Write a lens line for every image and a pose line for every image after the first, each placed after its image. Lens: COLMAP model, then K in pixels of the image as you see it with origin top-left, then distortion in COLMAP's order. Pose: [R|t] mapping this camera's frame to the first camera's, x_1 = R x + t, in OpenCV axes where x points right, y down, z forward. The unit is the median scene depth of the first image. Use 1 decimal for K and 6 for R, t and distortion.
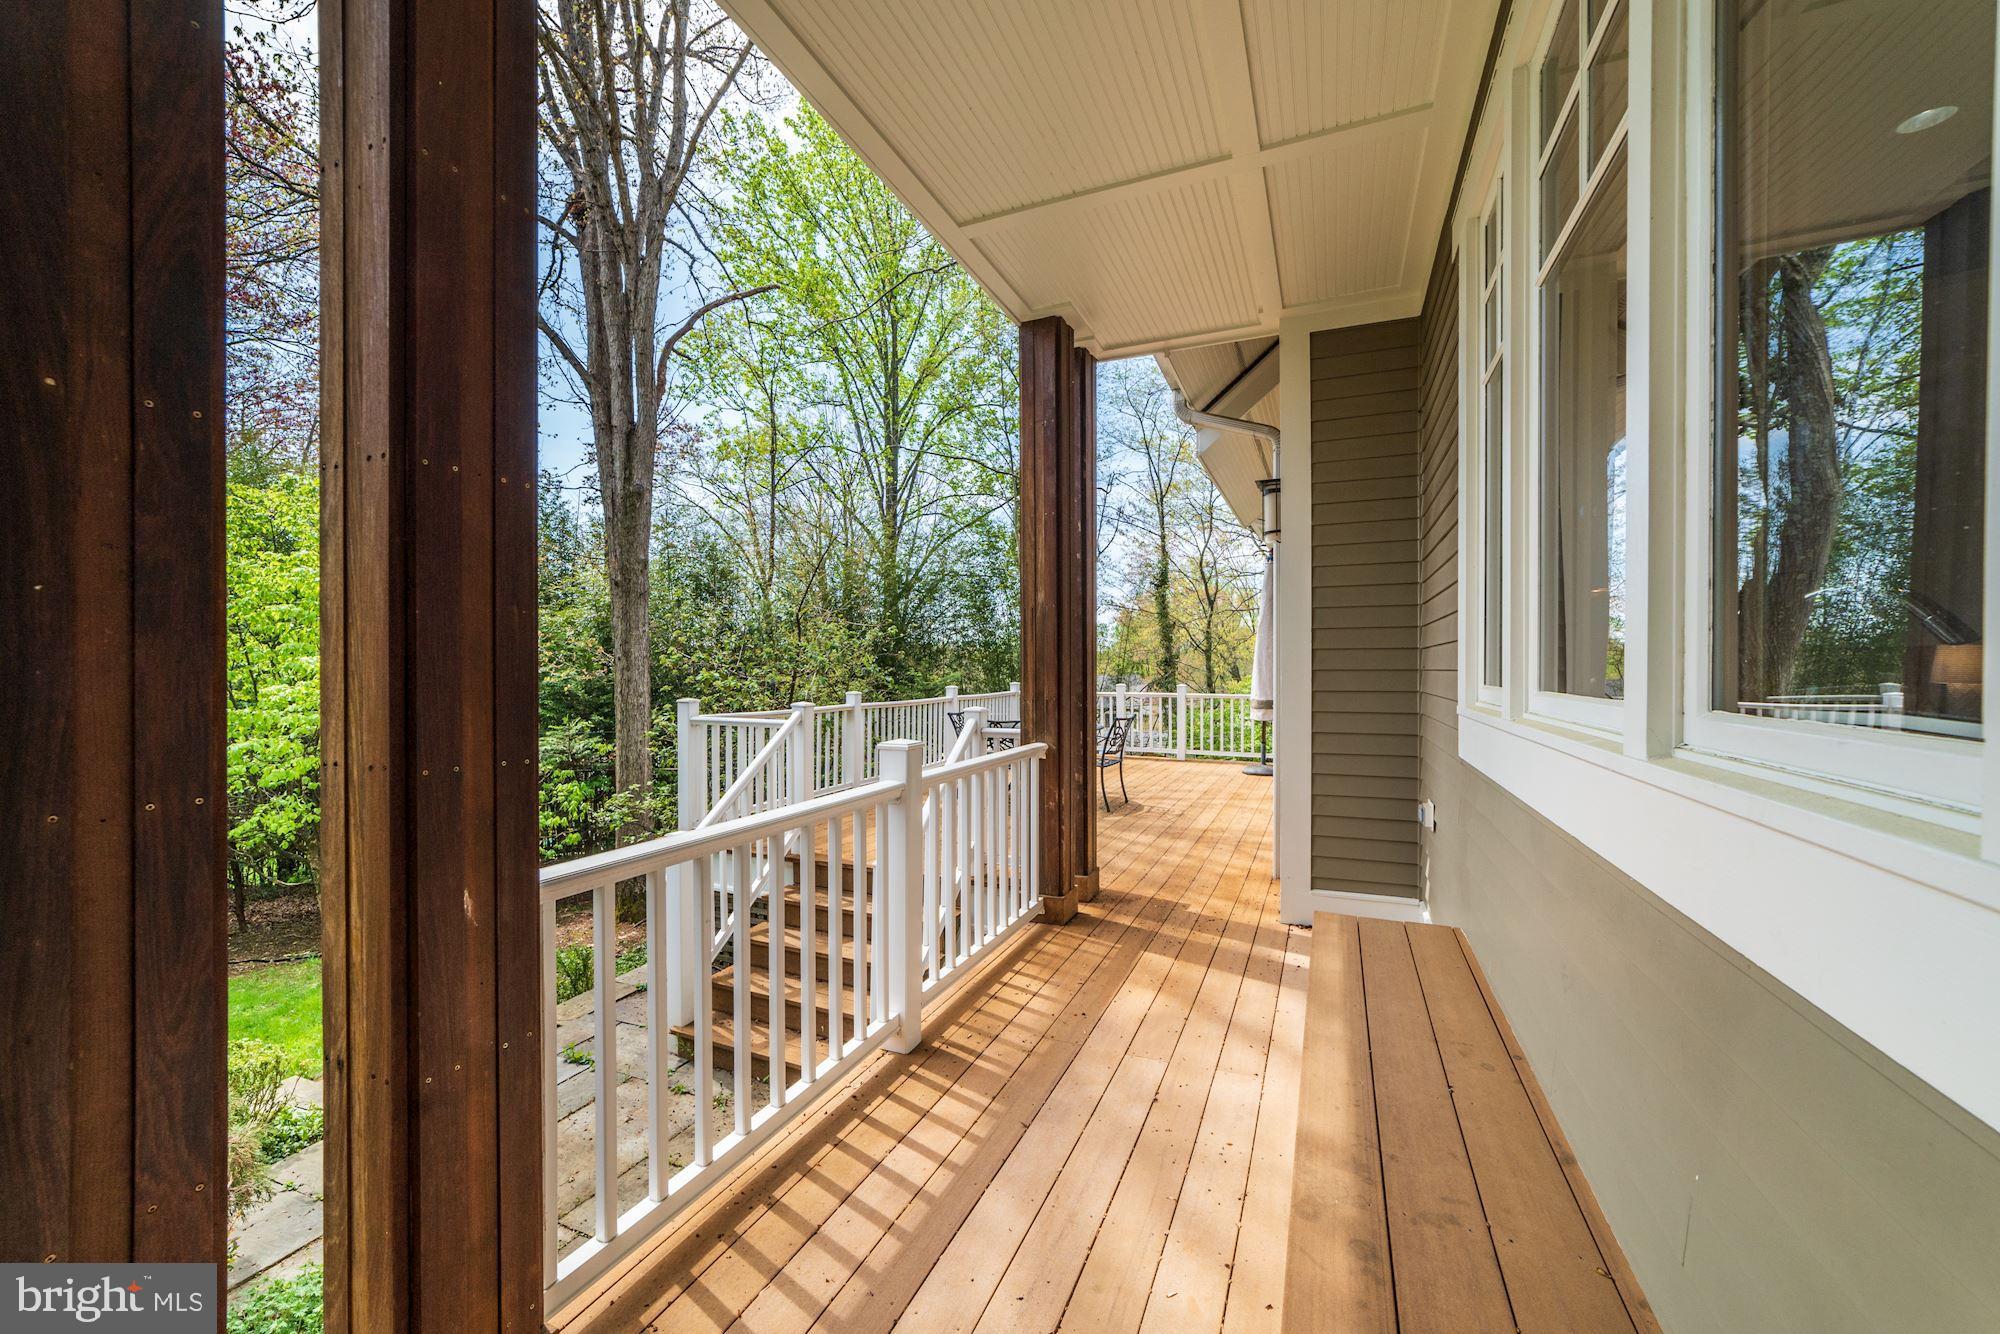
lens RADIAL K [[782.4, 0, 1006.7], [0, 782.4, 660.7], [0, 0, 1]] dist [-0.010474, 0.000452]
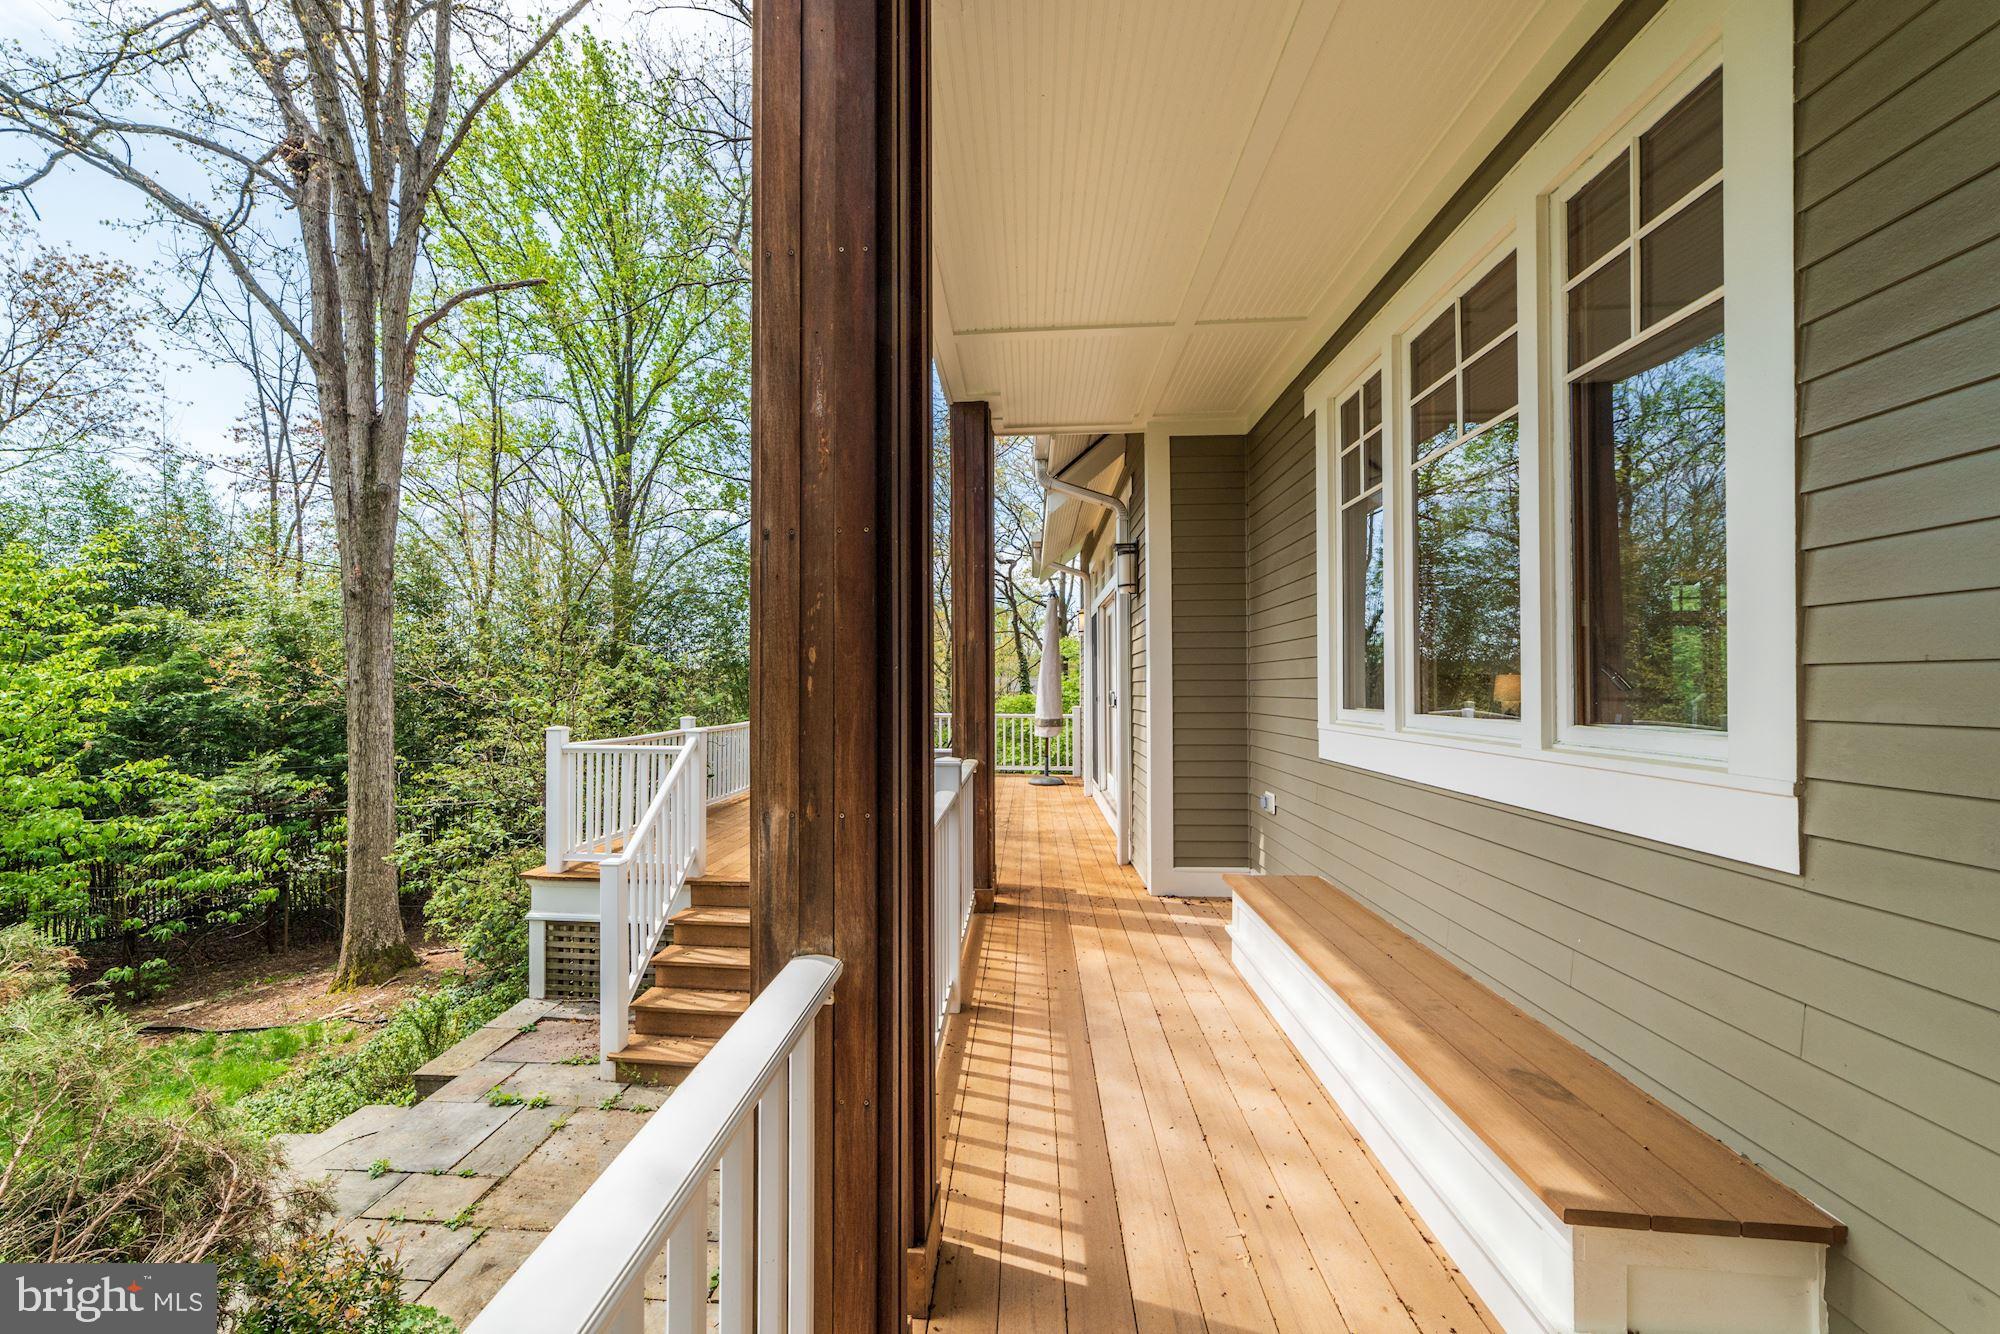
lens RADIAL K [[782.4, 0, 977.2], [0, 782.4, 664.1], [0, 0, 1]] dist [-0.010474, 0.000452]
pose [[0.947080, 0.009240, 0.320864, -0.118286], [-0.002433, 0.999764, -0.021609, -0.004831], [-0.320988, 0.019685, 0.946879, -0.044490]]
